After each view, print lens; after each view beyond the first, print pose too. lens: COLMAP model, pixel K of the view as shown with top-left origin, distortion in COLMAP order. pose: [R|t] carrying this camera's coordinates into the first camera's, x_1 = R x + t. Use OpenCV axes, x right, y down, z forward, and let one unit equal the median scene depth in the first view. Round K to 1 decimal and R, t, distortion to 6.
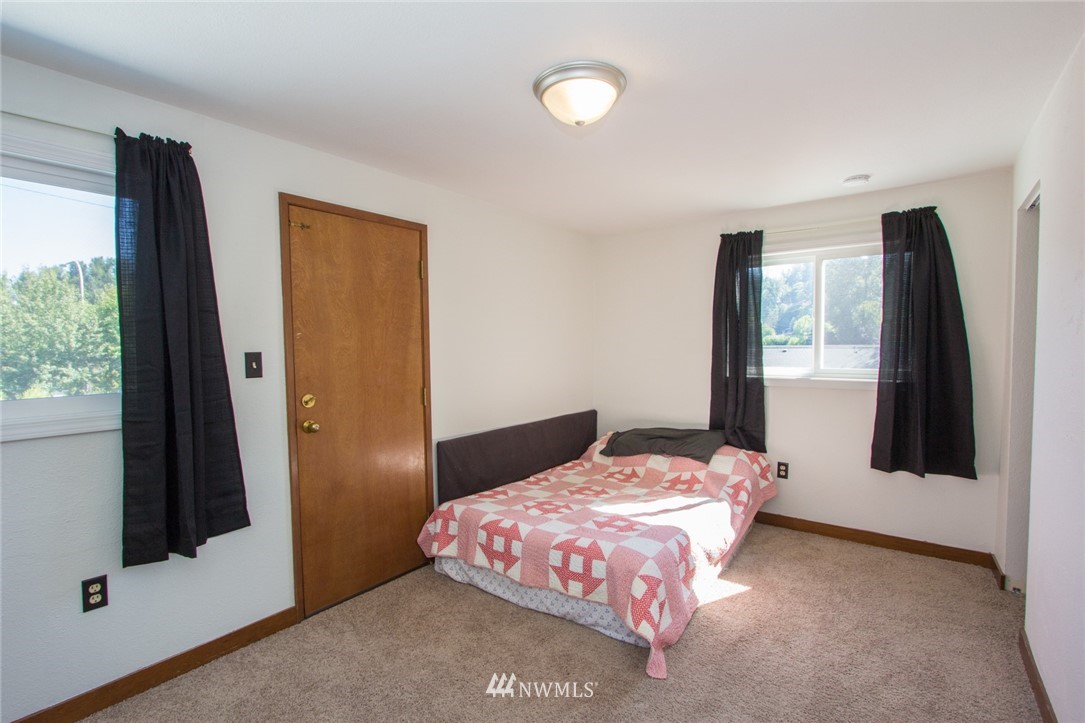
lens RADIAL K [[502.2, 0, 535.9], [0, 502.2, 365.5], [0, 0, 1]] dist [-0.017465, 0.001182]
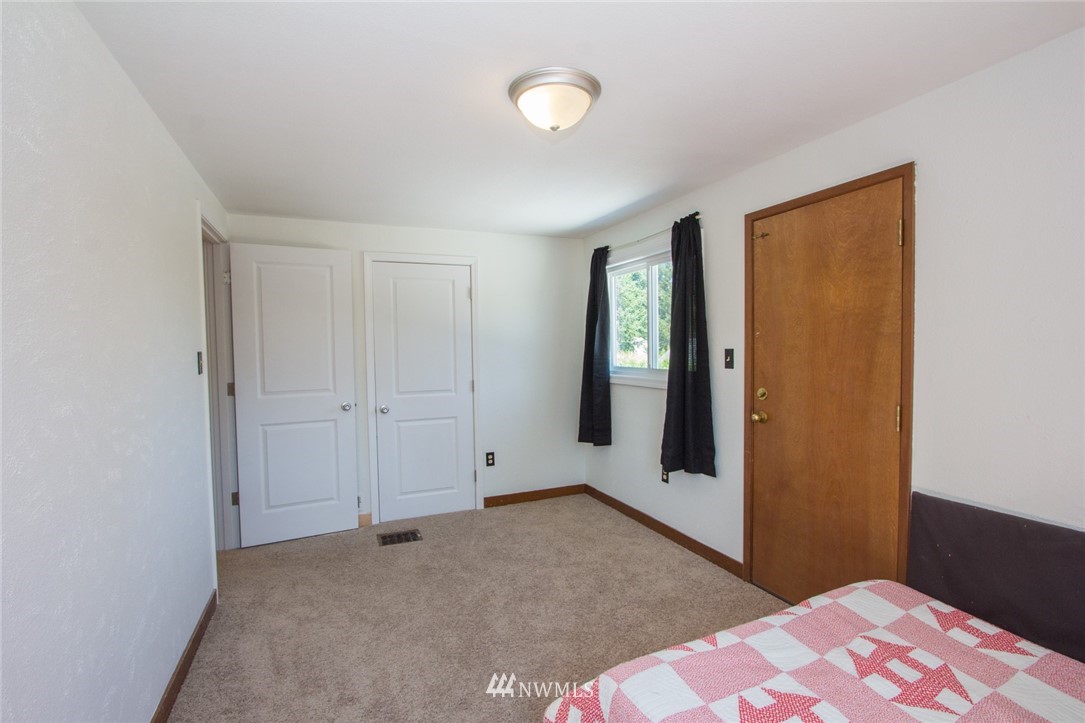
lens RADIAL K [[502.2, 0, 535.9], [0, 502.2, 365.5], [0, 0, 1]] dist [-0.017465, 0.001182]
pose [[-0.488577, 0.050679, -0.871048, 0.744578], [-0.017947, 0.997517, 0.068104, -0.057572], [0.872336, 0.048907, -0.486454, 1.097303]]
